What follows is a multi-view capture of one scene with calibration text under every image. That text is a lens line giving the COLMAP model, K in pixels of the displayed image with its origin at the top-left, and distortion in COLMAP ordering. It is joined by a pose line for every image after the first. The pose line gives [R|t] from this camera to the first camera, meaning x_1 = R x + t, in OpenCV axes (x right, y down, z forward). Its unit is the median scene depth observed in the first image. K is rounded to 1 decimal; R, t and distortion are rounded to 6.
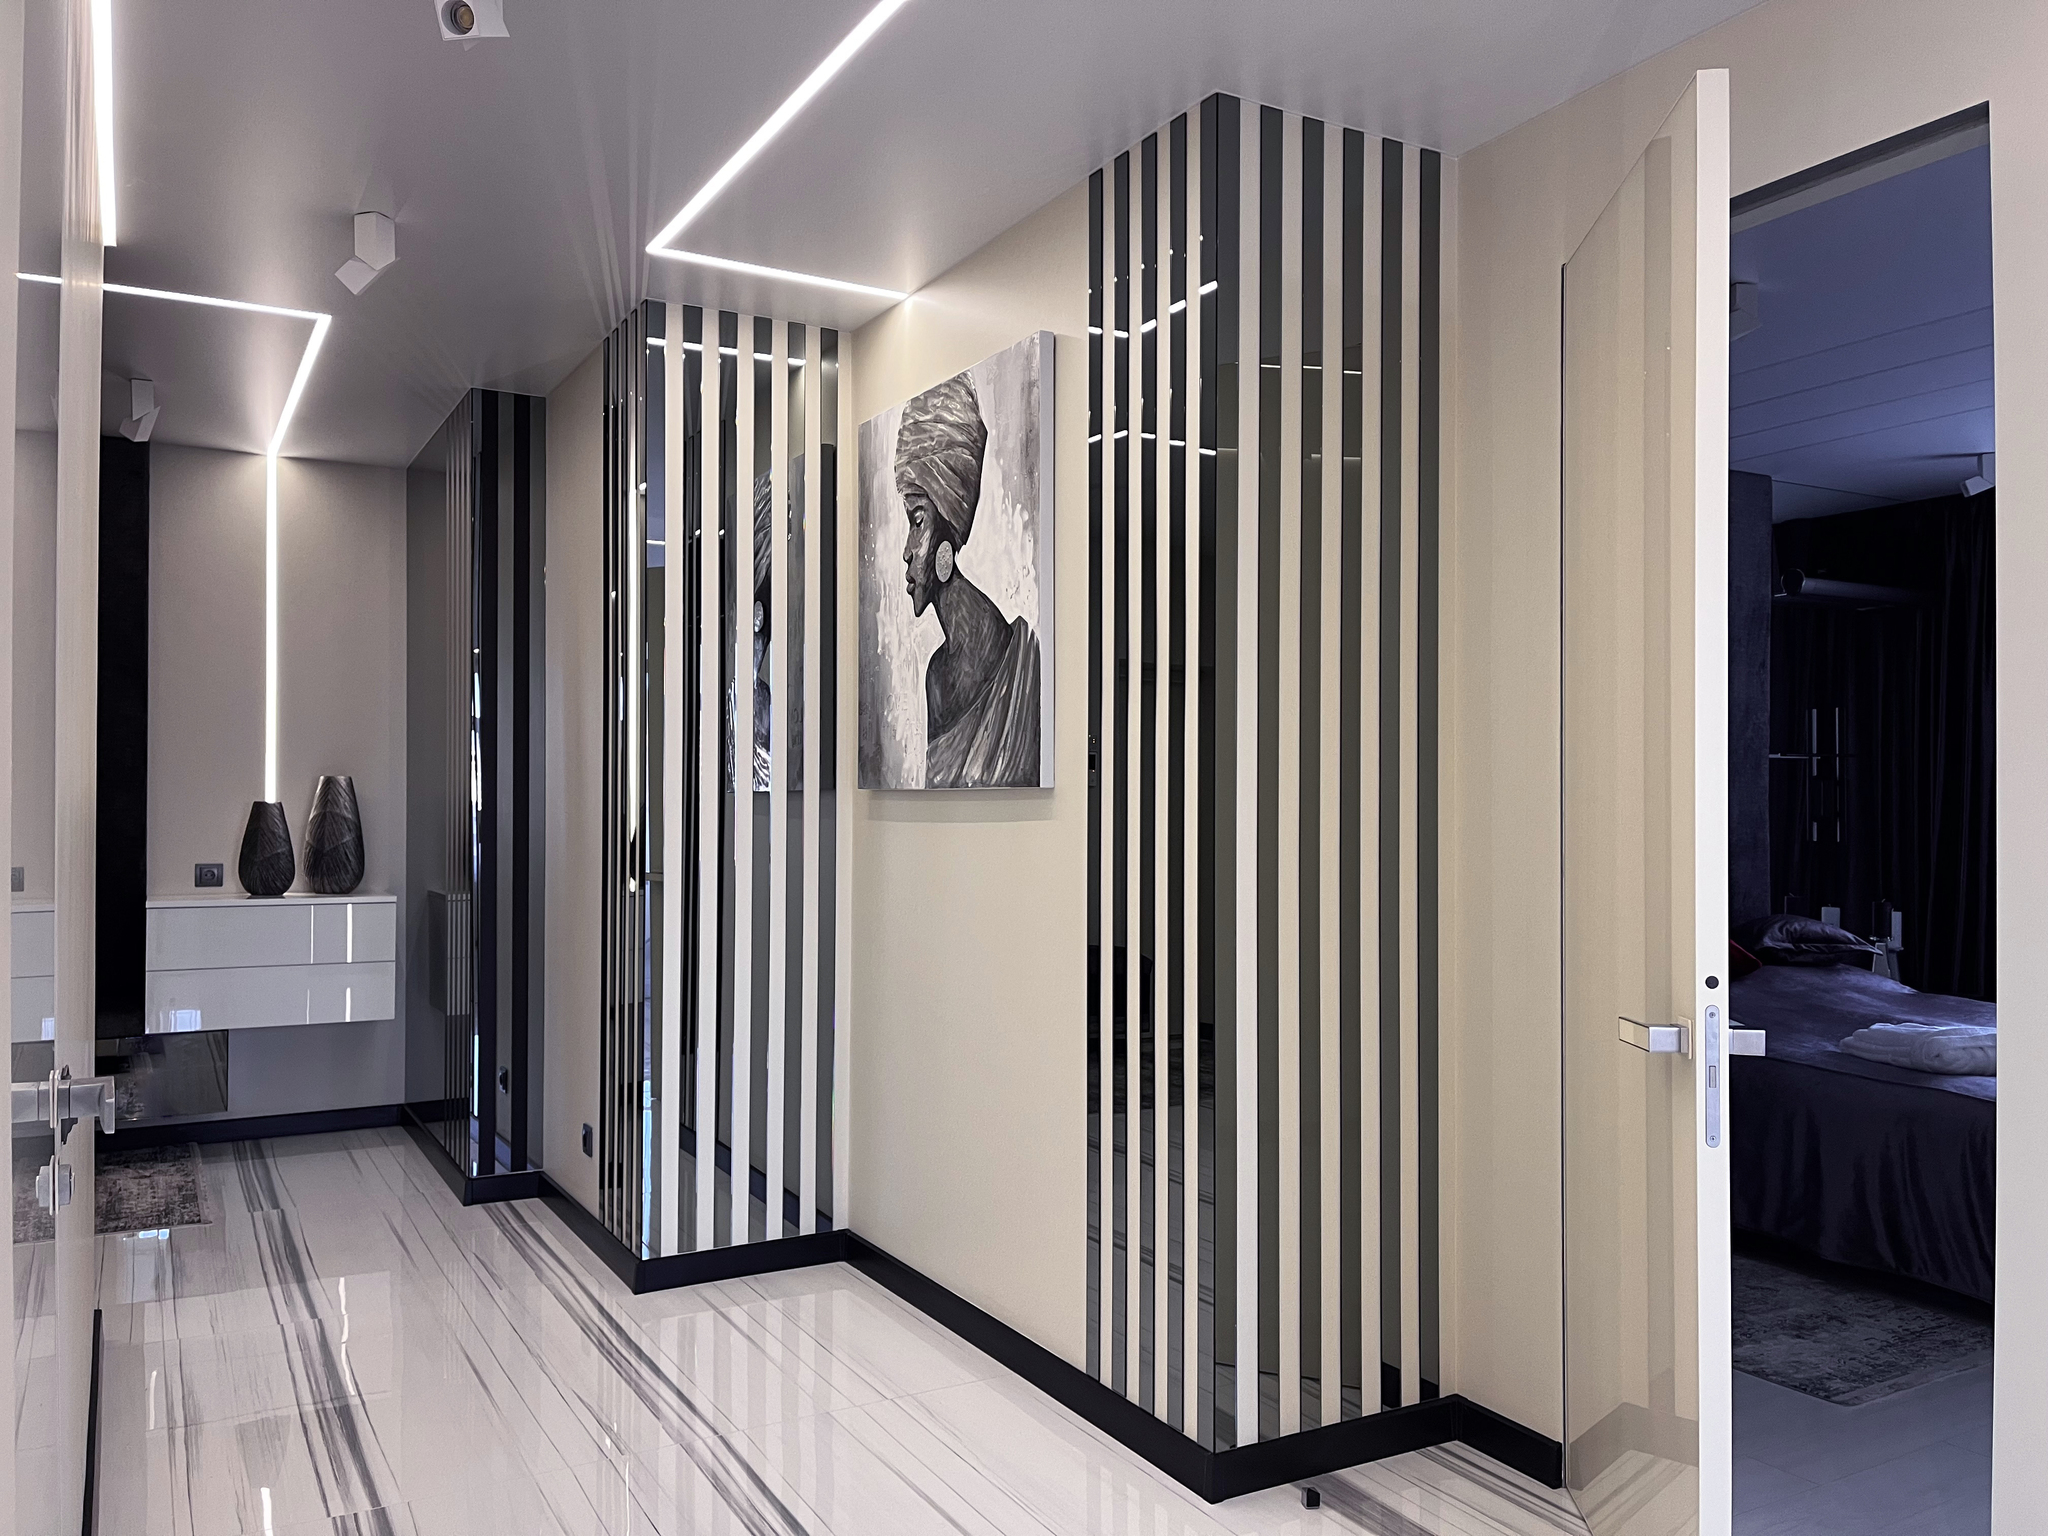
lens RADIAL K [[1596.6, 0, 975.3], [0, 1596.6, 812.8], [0, 0, 1]] dist [0.063014, -0.068675]
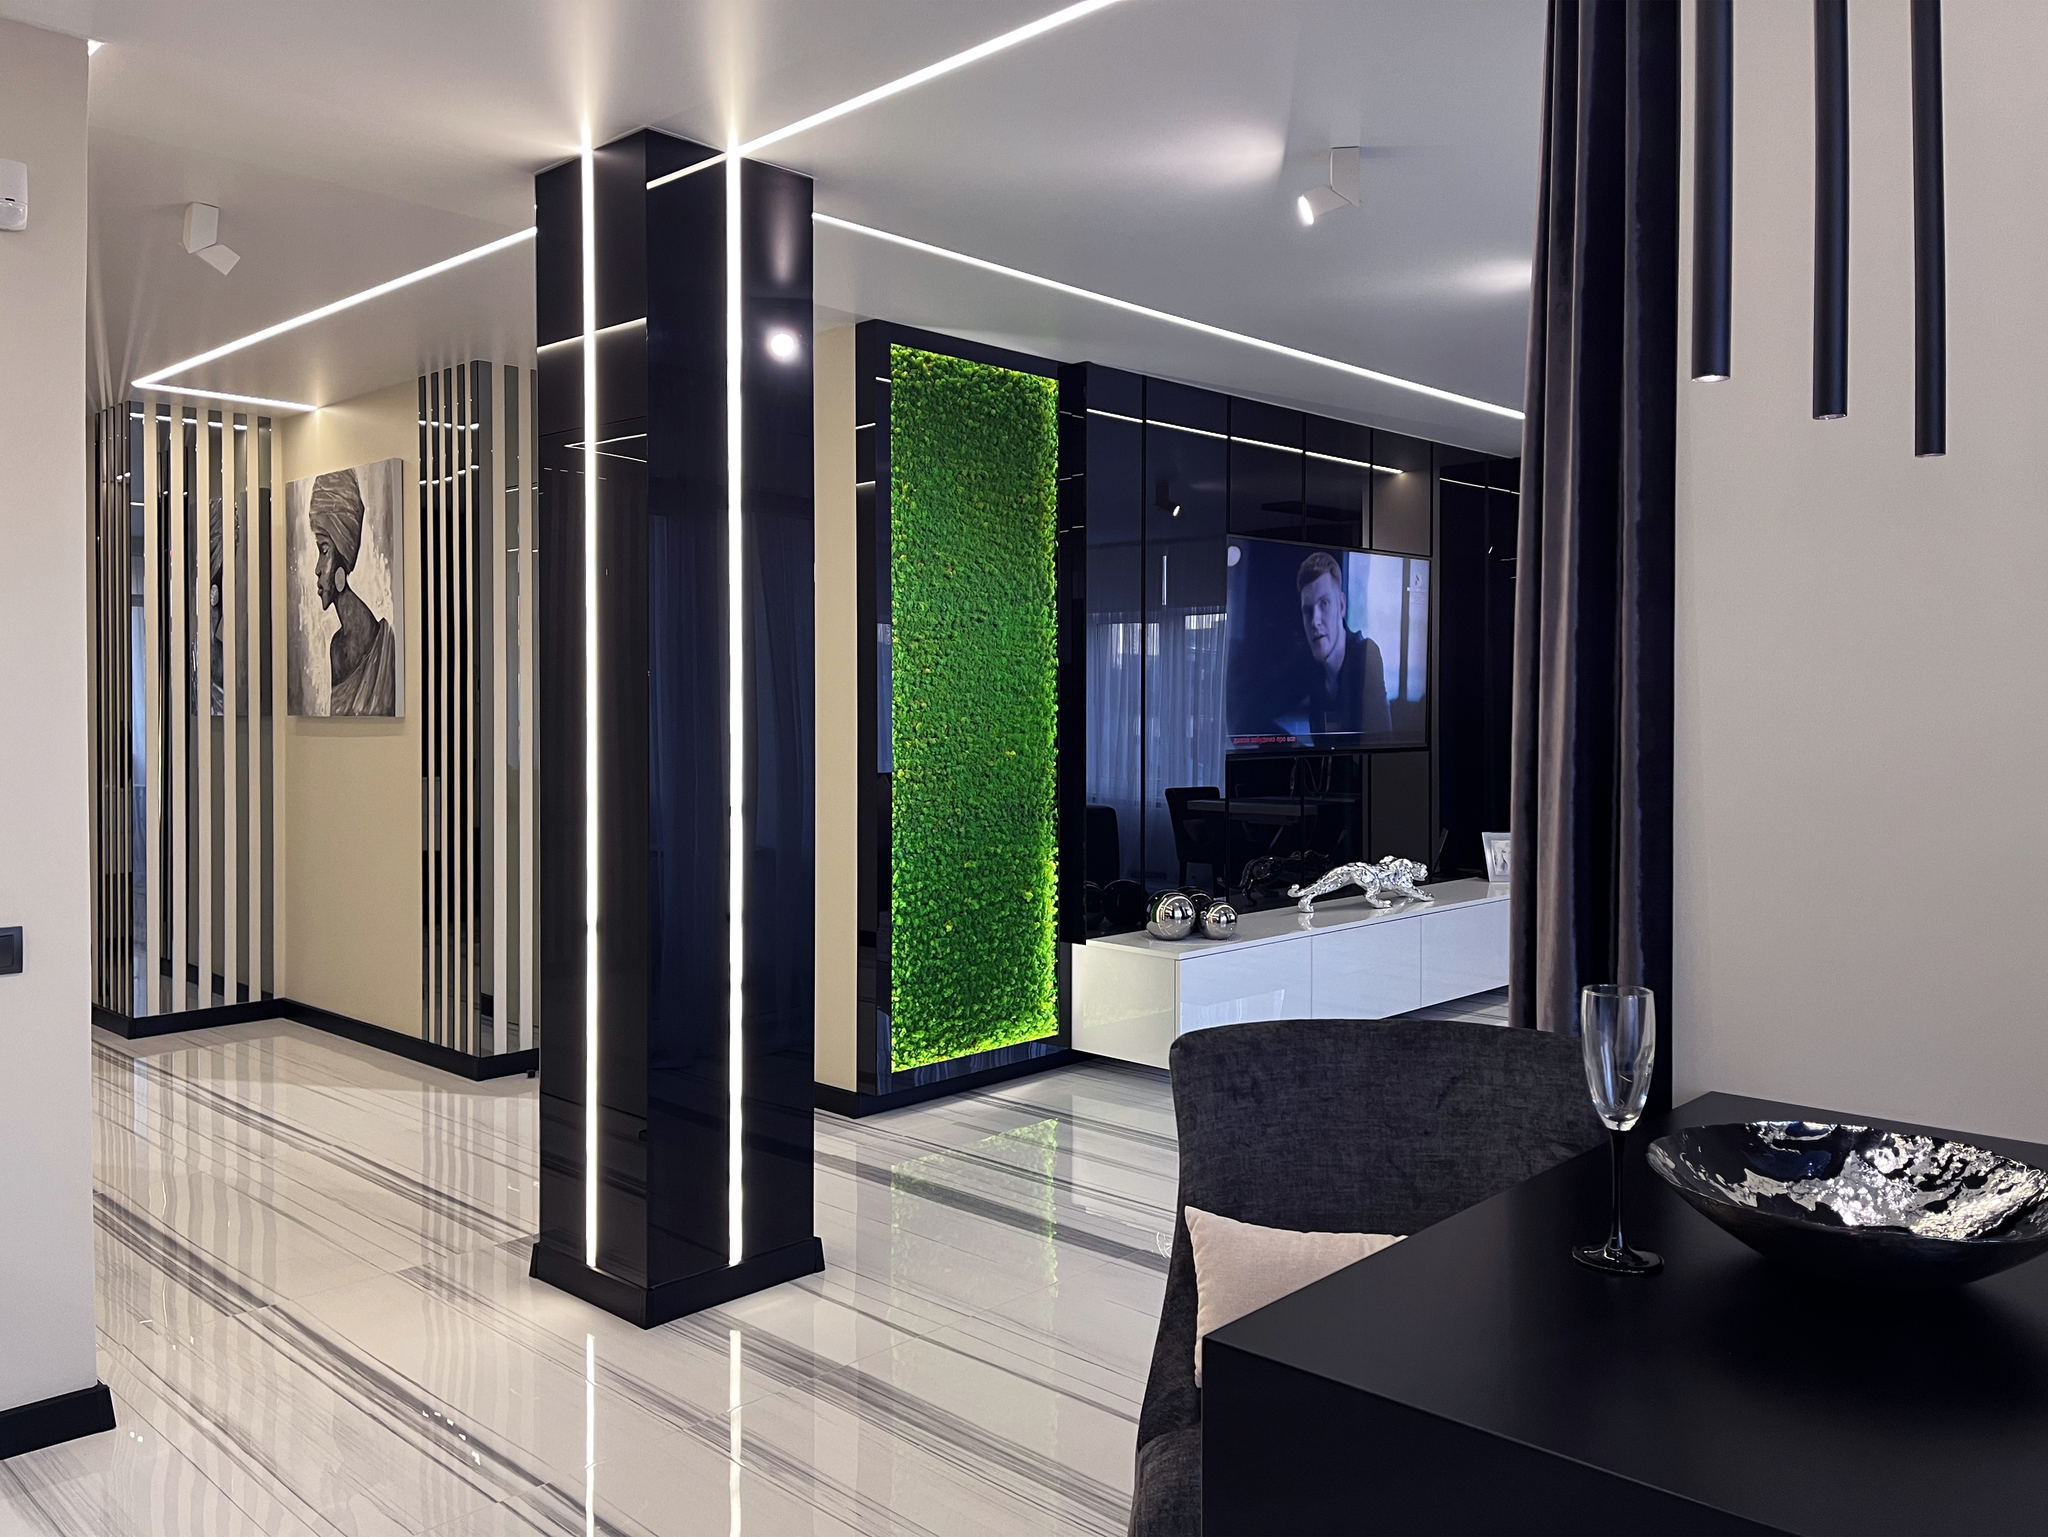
lens RADIAL K [[1596.6, 0, 990.7], [0, 1596.6, 768.4], [0, 0, 1]] dist [0.063014, -0.068675]
pose [[0.950671, -0.008433, 0.310085, 0.098089], [0.000350, 0.999659, 0.026113, -0.004490], [-0.310199, -0.024716, 0.950350, -0.767861]]
